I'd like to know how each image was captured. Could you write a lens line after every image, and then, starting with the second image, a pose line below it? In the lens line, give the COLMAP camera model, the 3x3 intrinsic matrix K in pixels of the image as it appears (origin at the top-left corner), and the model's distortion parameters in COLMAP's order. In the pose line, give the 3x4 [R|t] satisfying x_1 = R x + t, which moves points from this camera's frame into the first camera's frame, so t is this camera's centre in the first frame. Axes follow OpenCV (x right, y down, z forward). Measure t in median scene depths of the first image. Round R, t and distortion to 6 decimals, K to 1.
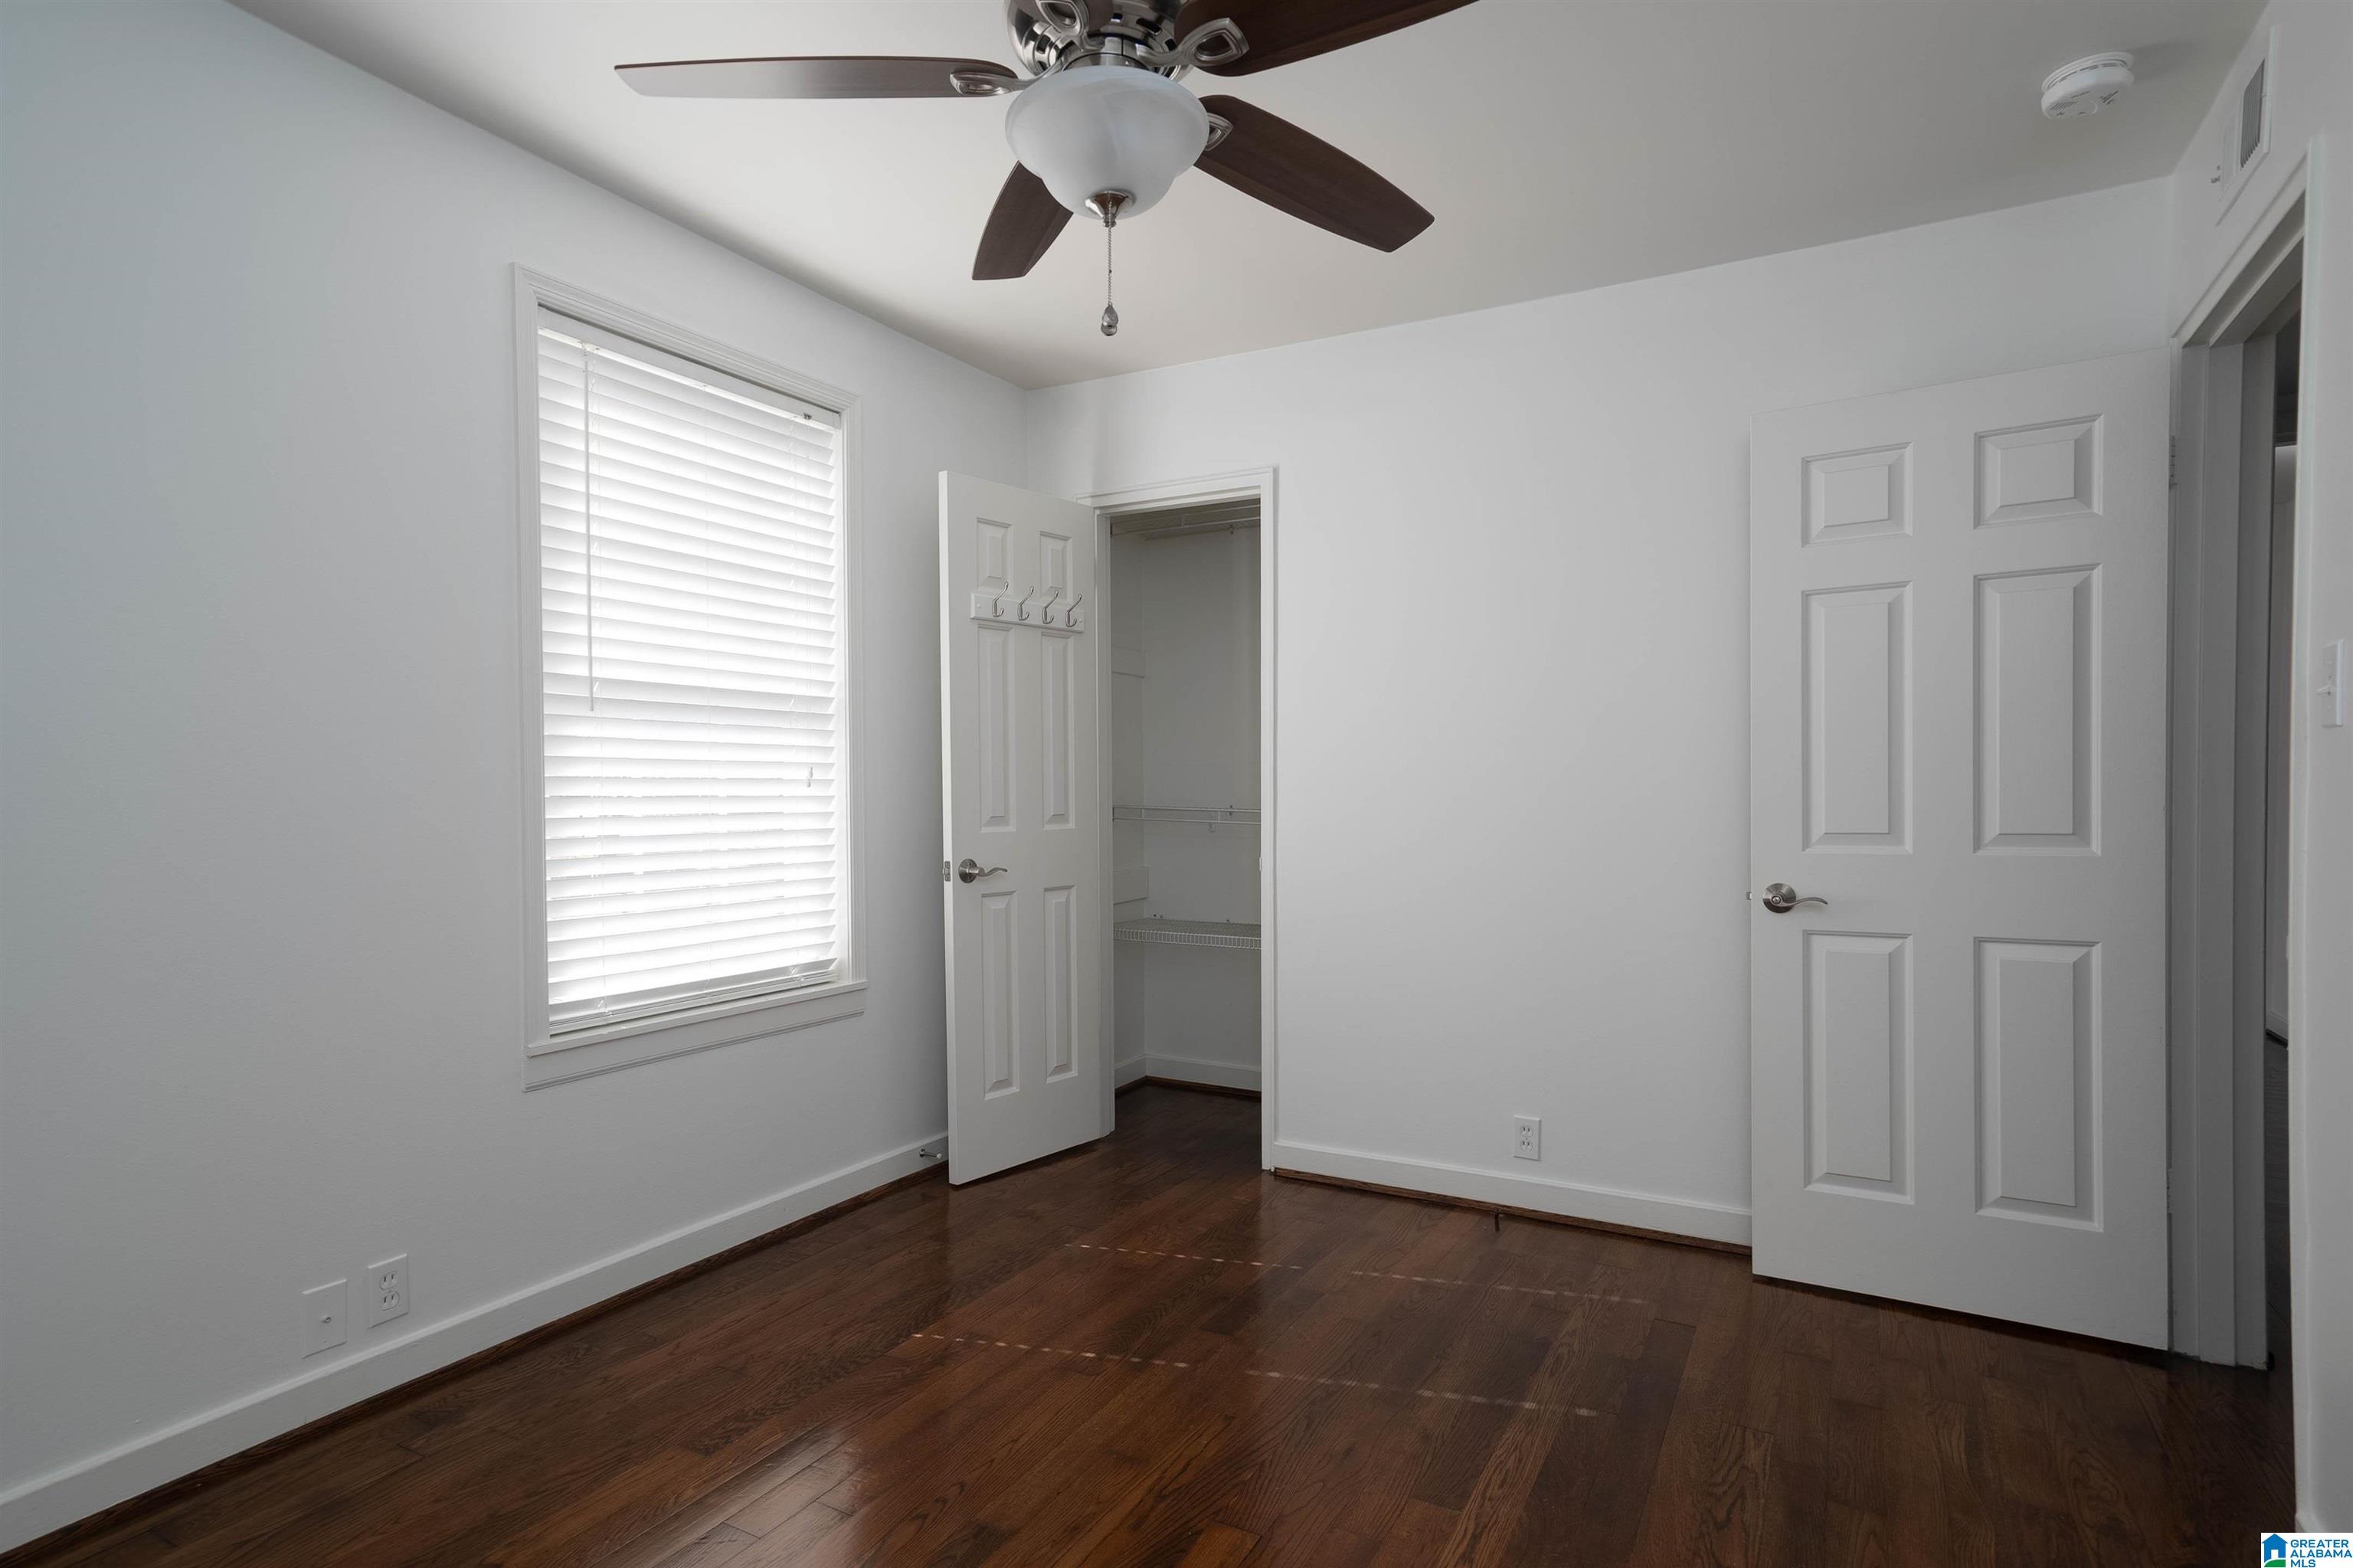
lens RADIAL K [[1272.3, 0, 1171.2], [0, 1272.3, 794.5], [0, 0, 1]] dist [0.003560, 0.018439]
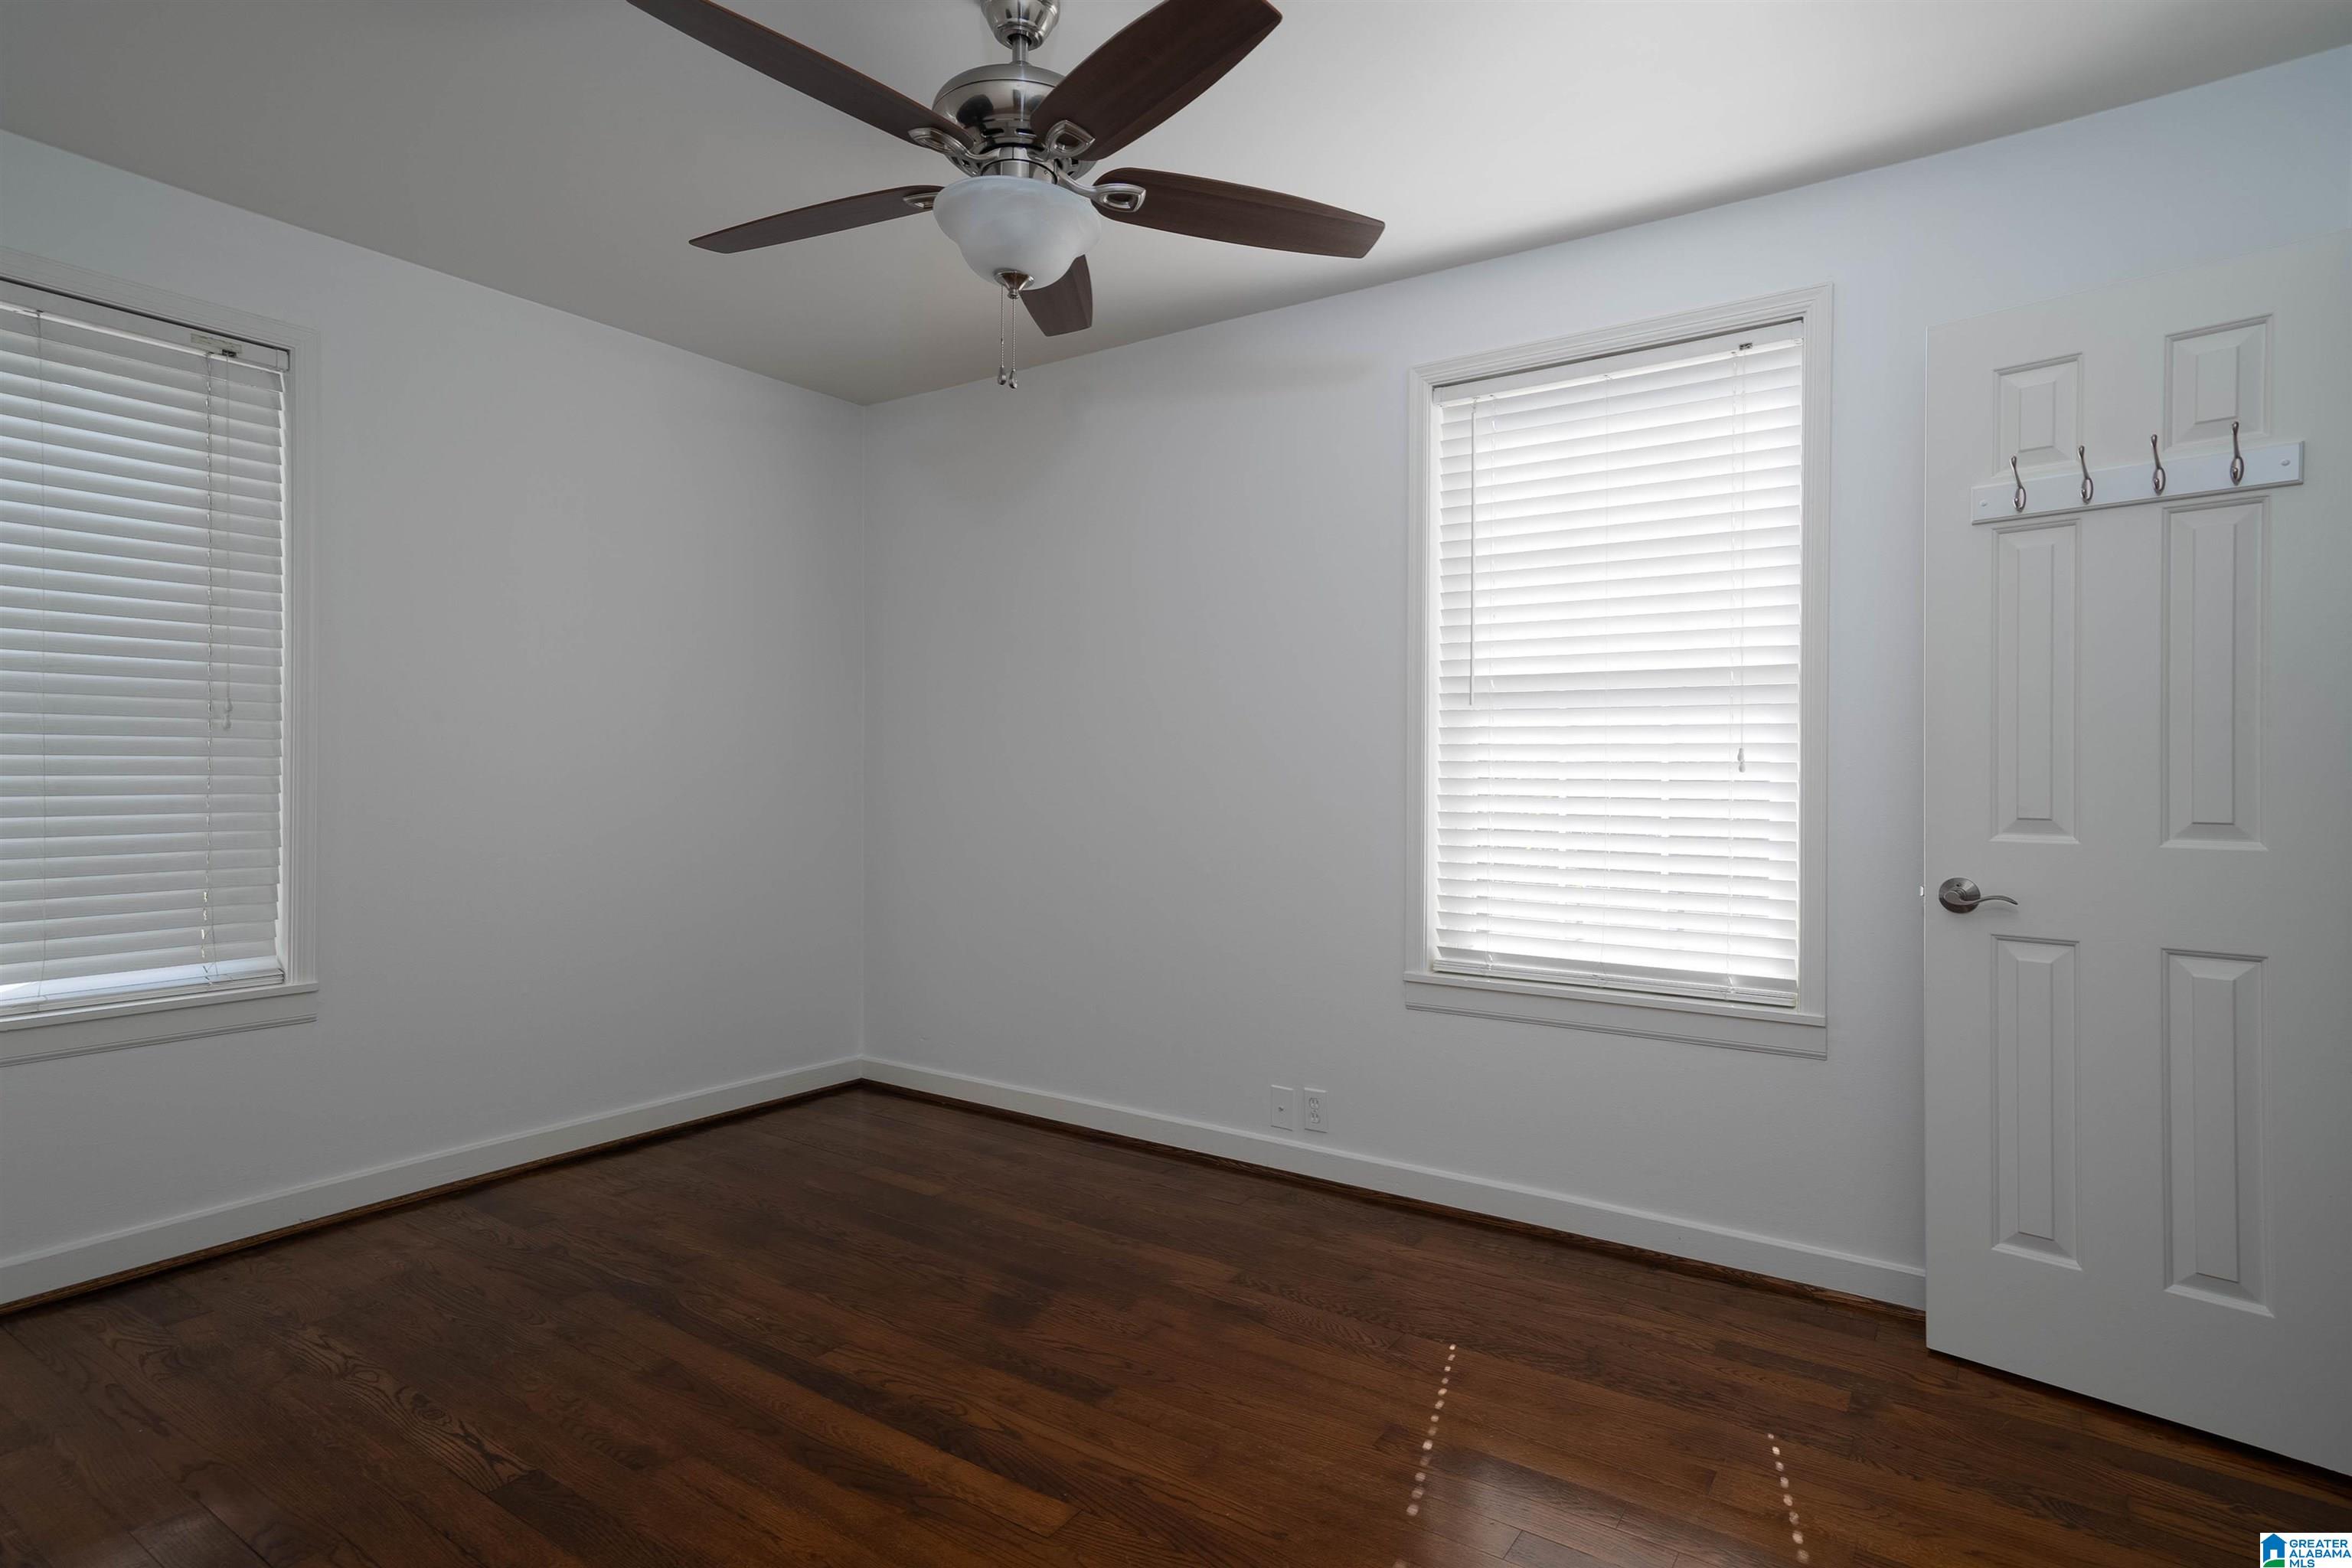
lens RADIAL K [[1271.7, 0, 1184.1], [0, 1271.7, 741.7], [0, 0, 1]] dist [0.003560, 0.018439]
pose [[-0.115872, -0.024105, -0.992972, 0.694896], [-0.014756, 0.999637, -0.022545, -0.000868], [0.993155, 0.012040, -0.116185, 0.812308]]
